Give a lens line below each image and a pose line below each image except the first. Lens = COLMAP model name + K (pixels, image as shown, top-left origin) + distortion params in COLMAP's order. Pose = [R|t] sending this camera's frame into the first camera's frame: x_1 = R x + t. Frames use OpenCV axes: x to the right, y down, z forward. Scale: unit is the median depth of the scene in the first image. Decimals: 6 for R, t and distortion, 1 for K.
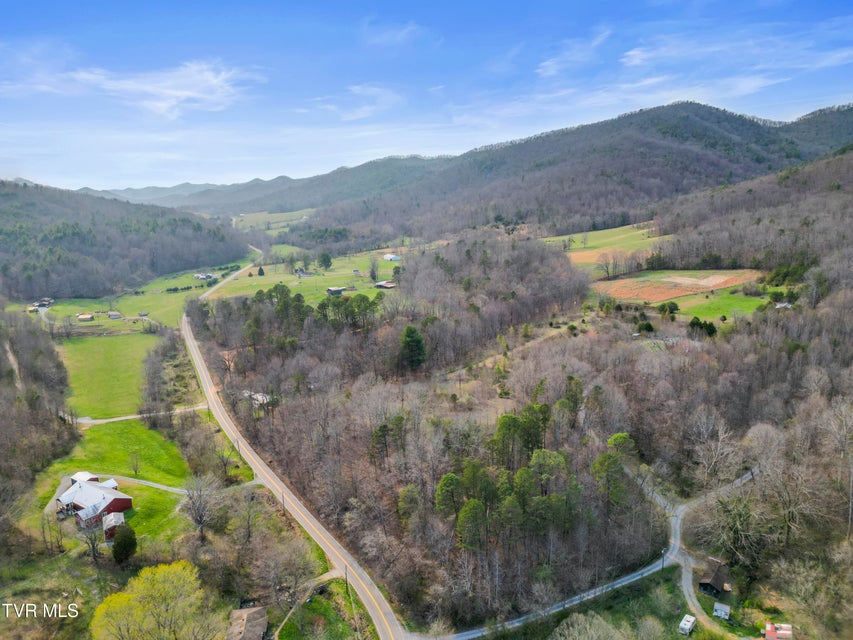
lens RADIAL K [[585.4, 0, 426.5], [0, 585.4, 320.0], [0, 0, 1]] dist [0.088288, -0.107989]
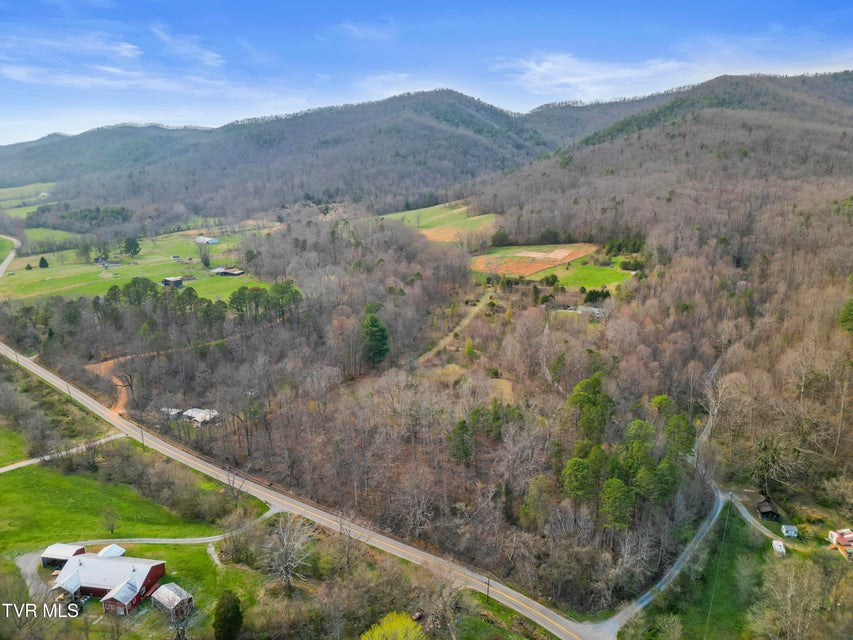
lens RADIAL K [[585.4, 0, 426.5], [0, 585.4, 320.0], [0, 0, 1]] dist [0.088288, -0.107989]
pose [[0.914528, -0.082281, 0.396067, -0.118694], [0.068244, 0.996443, 0.049430, -0.007986], [-0.398725, -0.018176, 0.916890, 0.040000]]
